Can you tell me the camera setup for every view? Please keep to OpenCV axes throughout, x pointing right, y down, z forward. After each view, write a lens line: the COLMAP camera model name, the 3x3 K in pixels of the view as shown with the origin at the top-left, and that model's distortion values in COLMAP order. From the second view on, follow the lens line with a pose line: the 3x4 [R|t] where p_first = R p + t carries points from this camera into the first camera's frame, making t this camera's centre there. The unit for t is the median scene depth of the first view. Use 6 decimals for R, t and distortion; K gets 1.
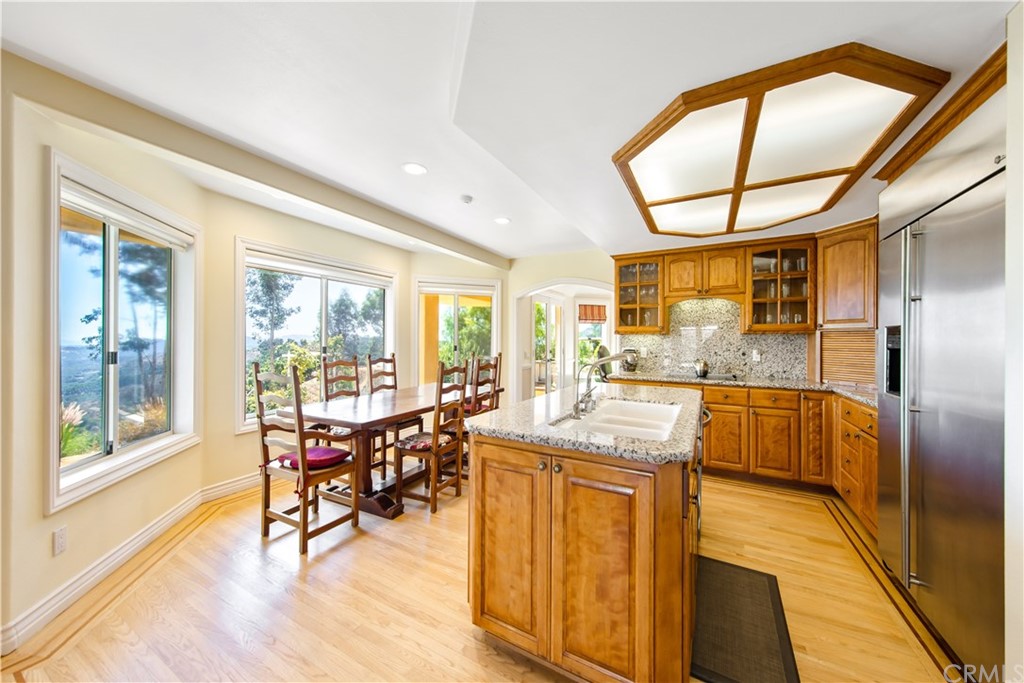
lens RADIAL K [[346.6, 0, 526.2], [0, 346.6, 339.0], [0, 0, 1]] dist [0.009250, -0.000042]
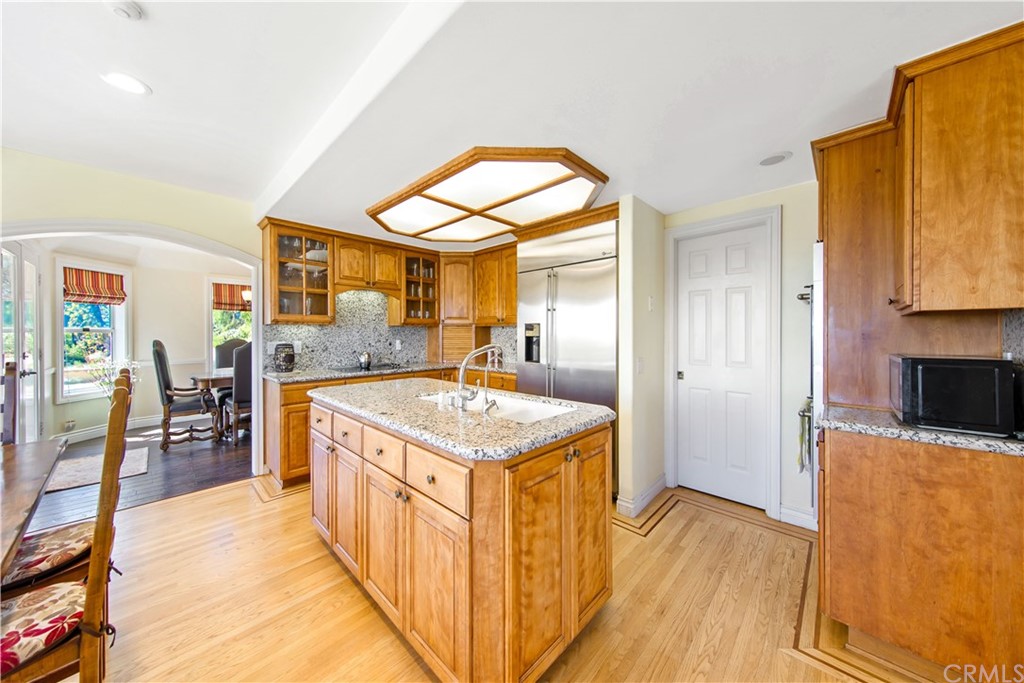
lens RADIAL K [[349.8, 0, 514.9], [0, 349.8, 333.5], [0, 0, 1]] dist [0.000886, 0.000013]
pose [[0.270300, -0.007976, 0.962743, -0.382533], [-0.001641, 0.999960, 0.008746, -0.001057], [-0.962775, -0.003944, 0.270276, 0.345679]]
